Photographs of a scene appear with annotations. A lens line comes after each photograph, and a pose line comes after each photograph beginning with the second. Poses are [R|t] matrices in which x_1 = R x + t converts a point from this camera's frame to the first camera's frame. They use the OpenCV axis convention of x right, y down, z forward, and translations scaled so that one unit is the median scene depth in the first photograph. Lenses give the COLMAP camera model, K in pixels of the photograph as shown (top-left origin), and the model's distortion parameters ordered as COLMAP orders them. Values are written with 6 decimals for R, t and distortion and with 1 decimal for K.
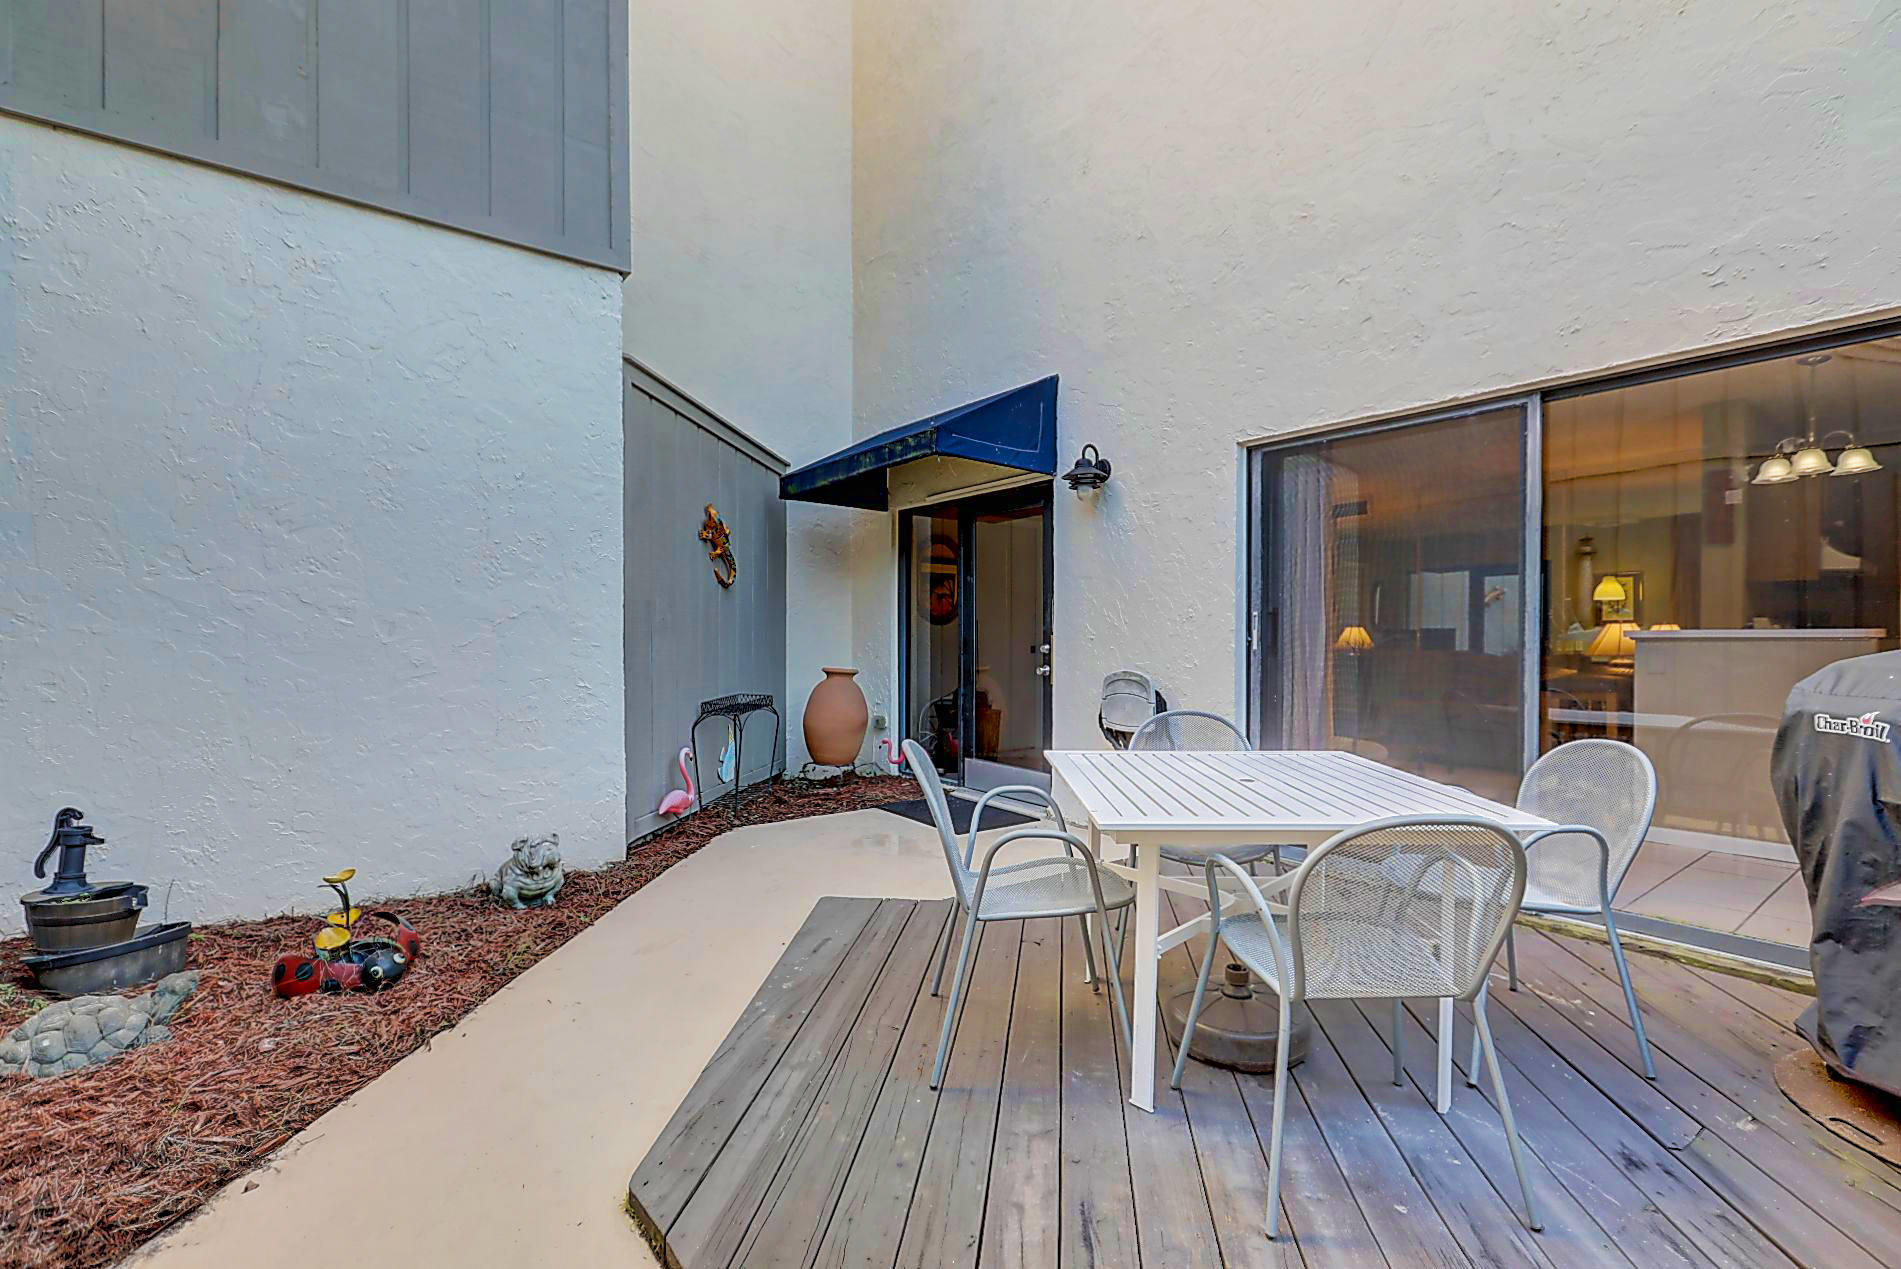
lens RADIAL K [[823.0, 0, 950.5], [0, 823.0, 634.5], [0, 0, 1]] dist [-0.000060, -0.000605]
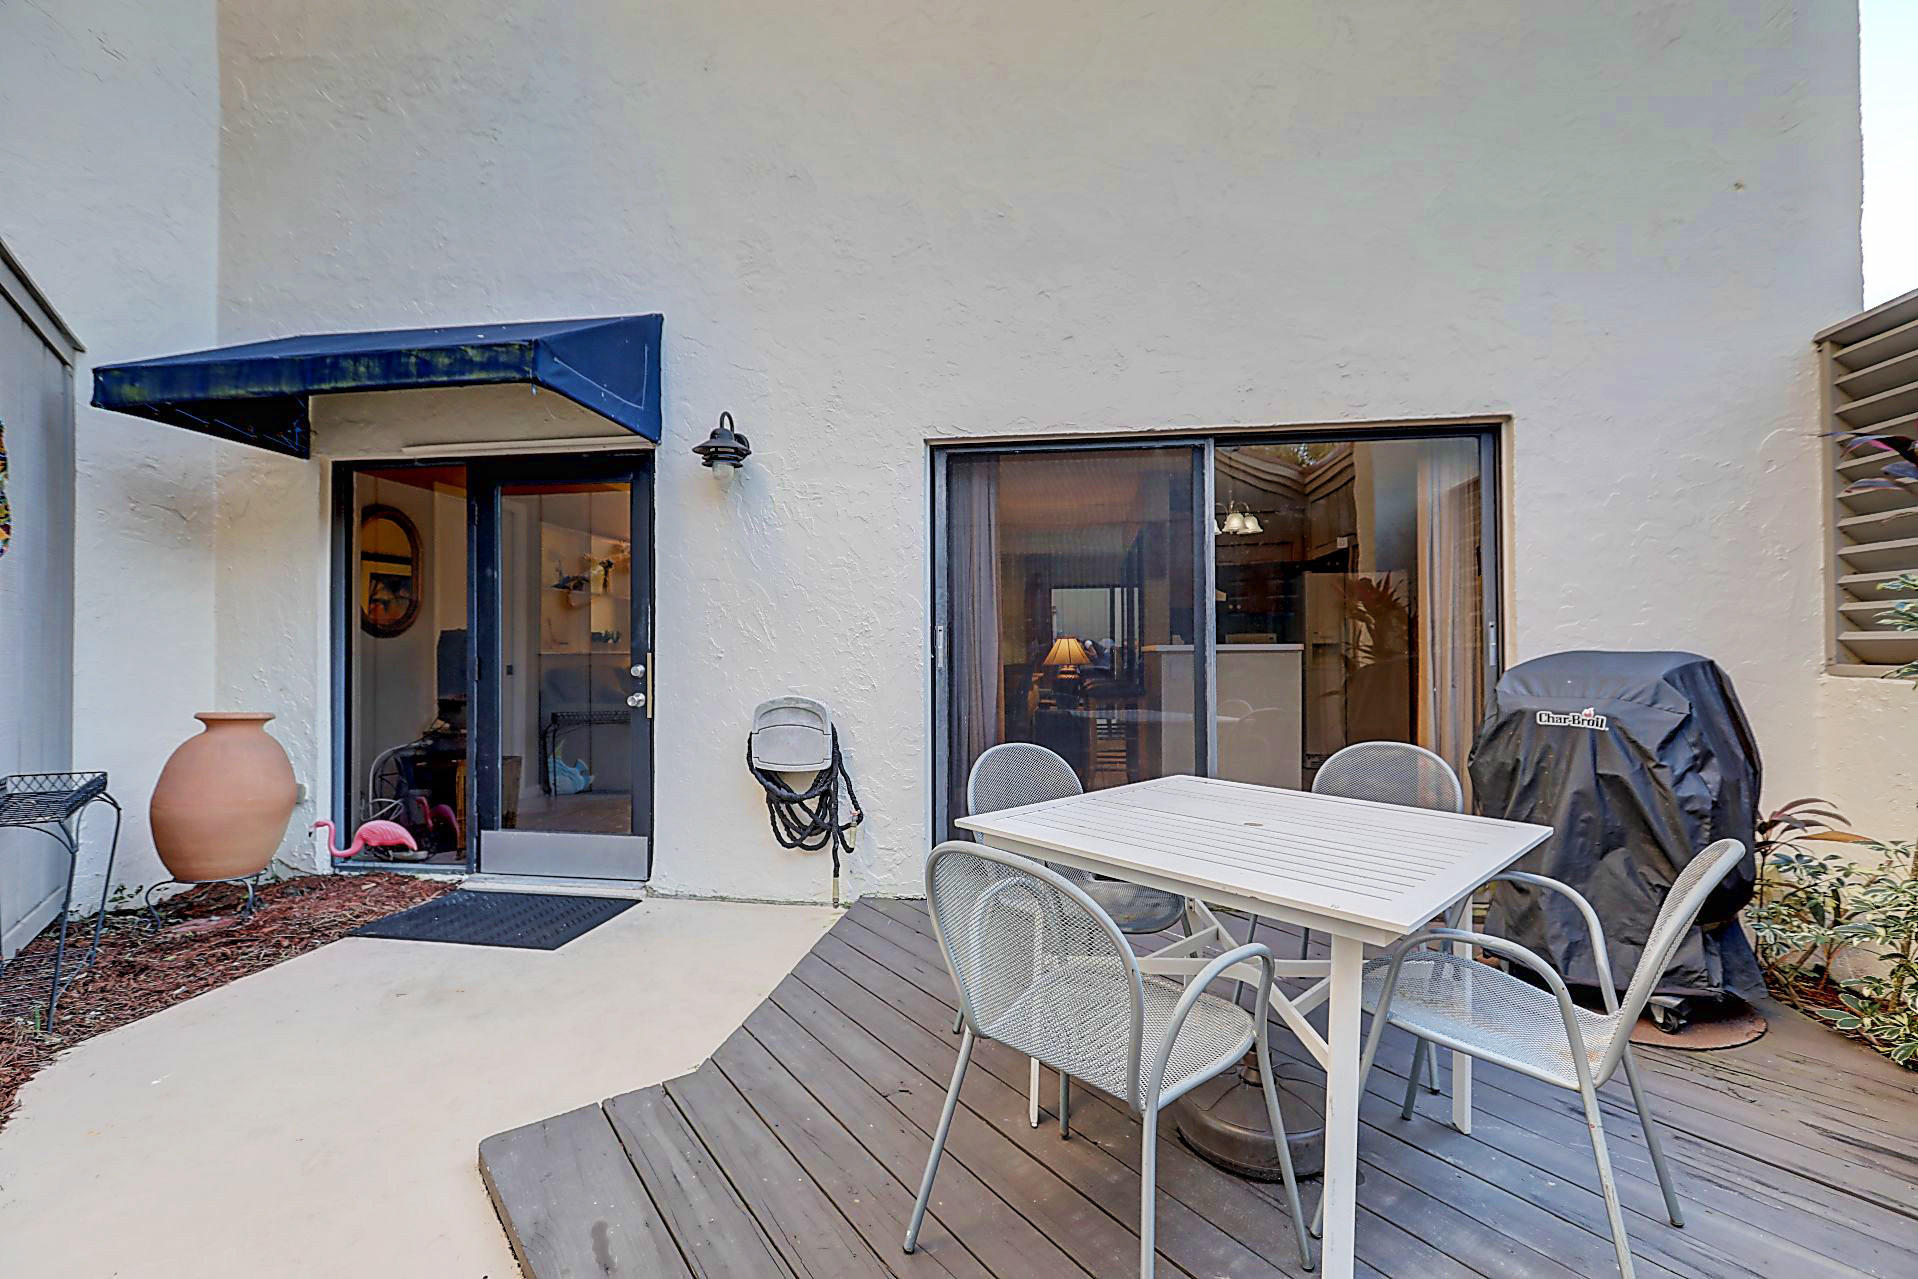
lens RADIAL K [[830.4, 0, 959.0], [0, 830.4, 639.5], [0, 0, 1]] dist [-0.000060, -0.000605]
pose [[0.727516, 0.000361, 0.686091, -0.215649], [0.005575, 0.999964, -0.006438, -0.006043], [-0.686068, 0.008509, 0.727487, 0.269742]]
